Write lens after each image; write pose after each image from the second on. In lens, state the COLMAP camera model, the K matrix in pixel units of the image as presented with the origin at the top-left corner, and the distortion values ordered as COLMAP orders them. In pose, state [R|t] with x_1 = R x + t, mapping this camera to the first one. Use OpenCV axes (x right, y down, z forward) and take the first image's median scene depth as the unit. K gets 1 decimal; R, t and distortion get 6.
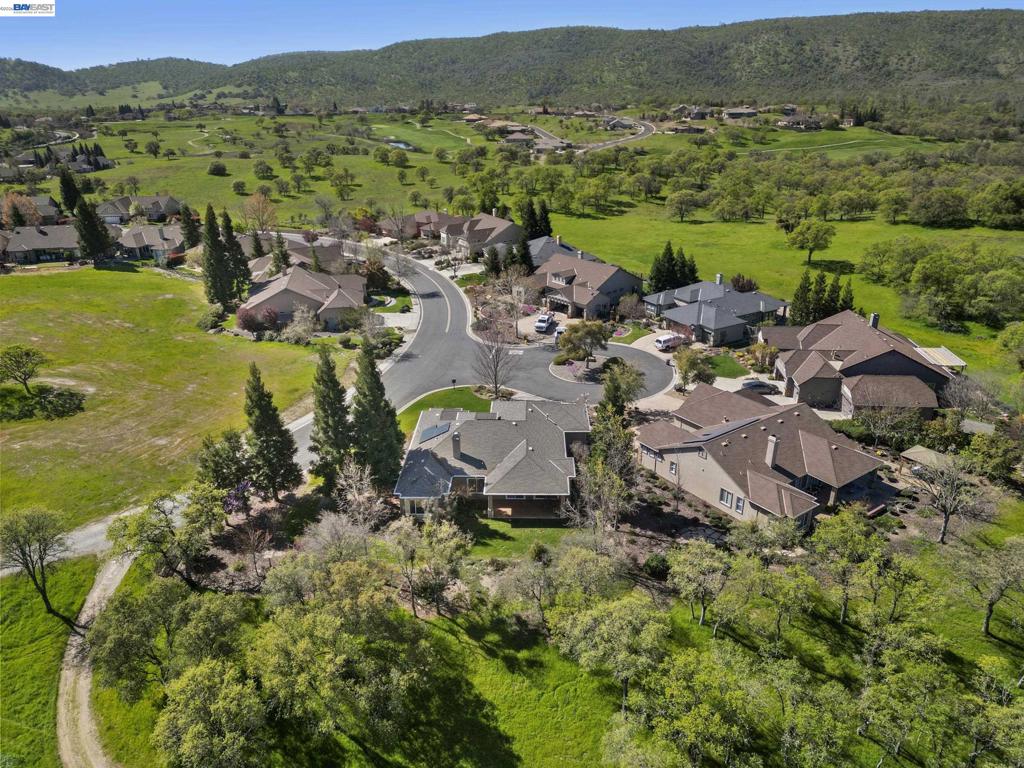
lens RADIAL K [[718.7, 0, 510.3], [0, 718.7, 384.3], [0, 0, 1]] dist [0.038251, -0.023944]
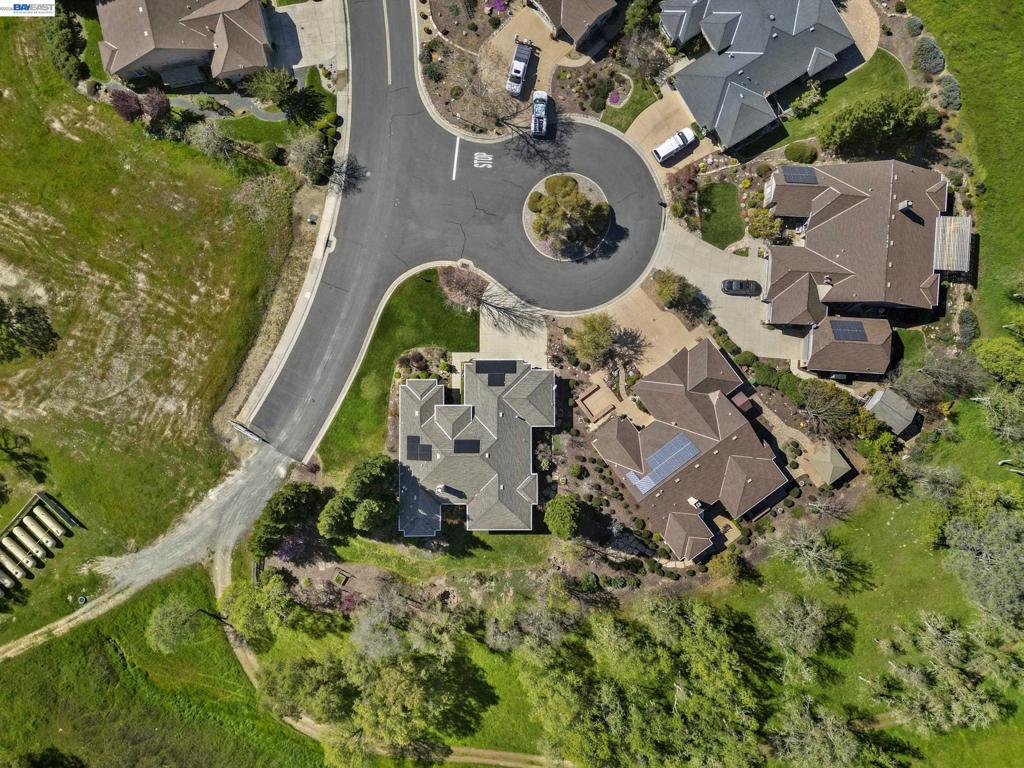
lens RADIAL K [[718.7, 0, 509.6], [0, 718.7, 388.0], [0, 0, 1]] dist [0.038251, -0.023944]
pose [[0.999538, -0.030363, -0.001071, 0.057396], [0.012897, 0.392102, 0.919831, -1.322003], [-0.027509, -0.919420, 0.392313, 0.810063]]
